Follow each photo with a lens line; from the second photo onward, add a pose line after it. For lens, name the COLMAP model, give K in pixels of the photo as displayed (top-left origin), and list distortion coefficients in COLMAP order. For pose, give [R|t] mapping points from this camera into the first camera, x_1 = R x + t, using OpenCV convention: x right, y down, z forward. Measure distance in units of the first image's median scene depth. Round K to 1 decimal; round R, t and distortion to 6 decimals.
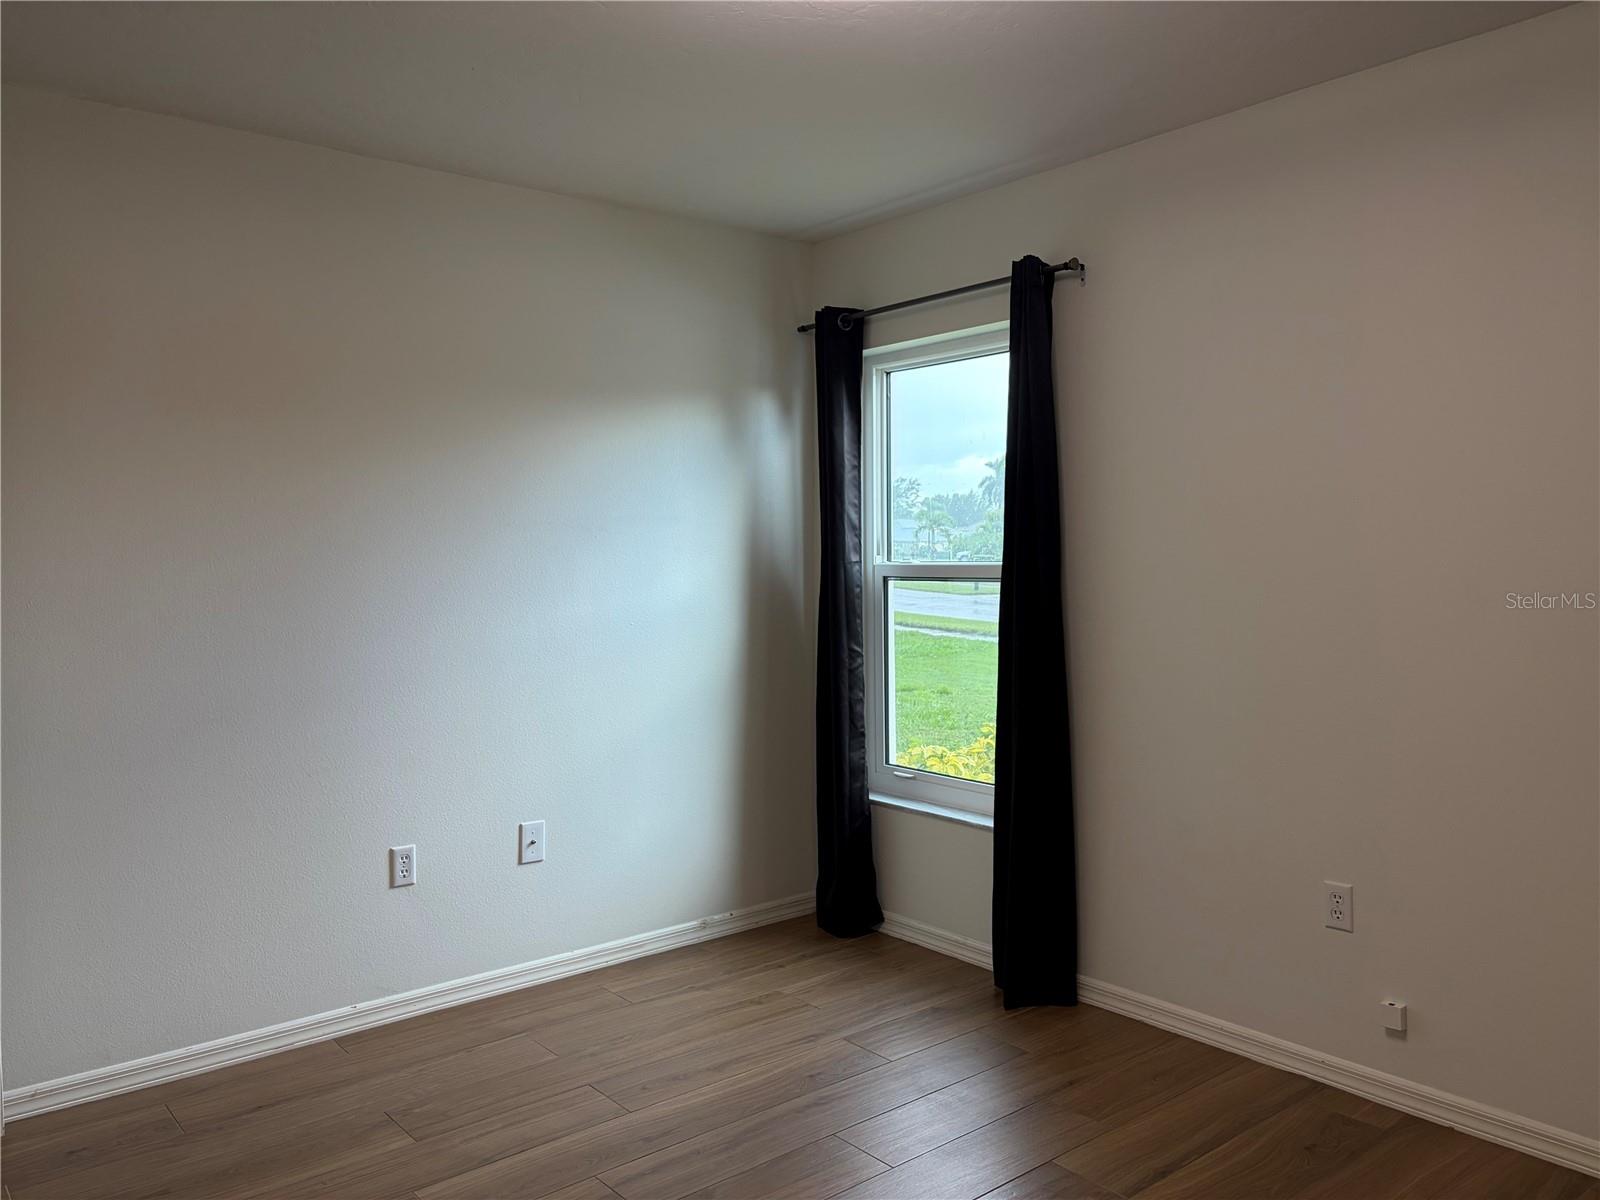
lens RADIAL K [[1216.2, 0, 802.3], [0, 1216.2, 604.8], [0, 0, 1]] dist [0.044744, -0.026788]
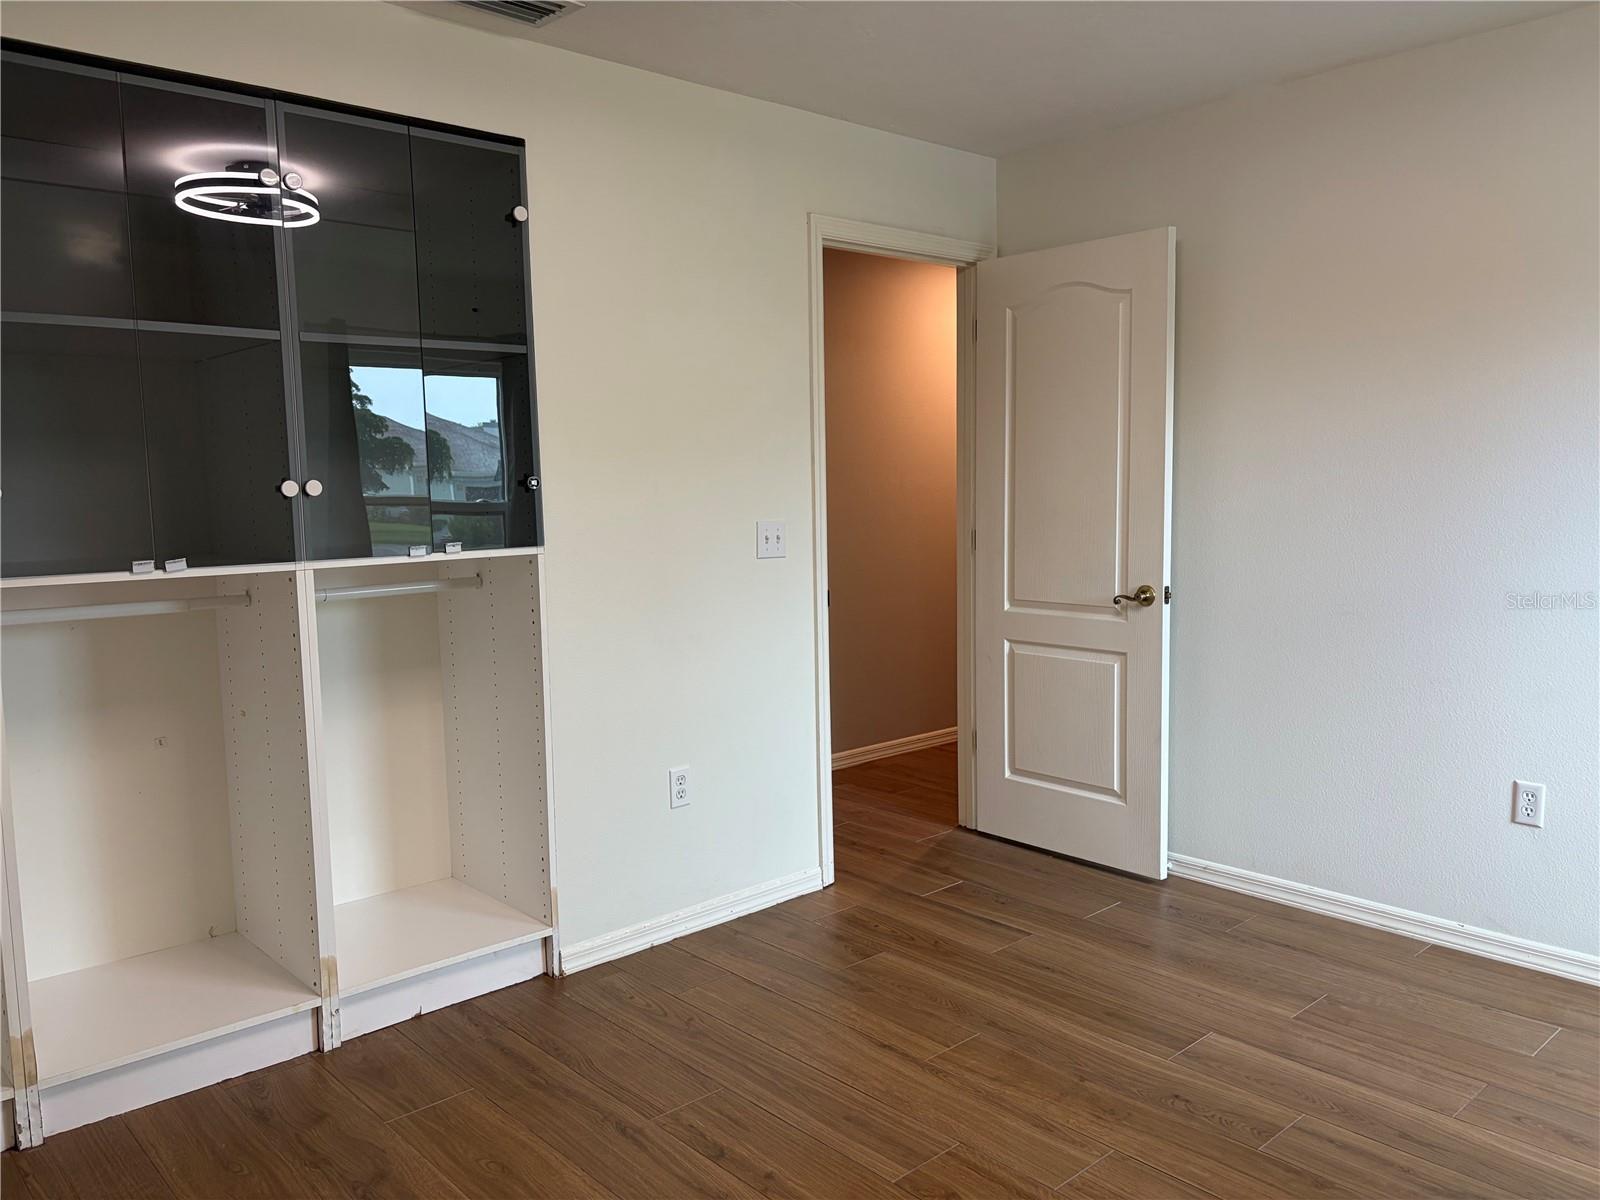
lens RADIAL K [[1216.2, 0, 802.8], [0, 1216.2, 603.4], [0, 0, 1]] dist [0.044744, -0.026788]
pose [[0.032837, 0.109735, -0.993418, 0.626605], [-0.021478, 0.993802, 0.109068, -0.027639], [0.999230, 0.017755, 0.034991, 0.475786]]
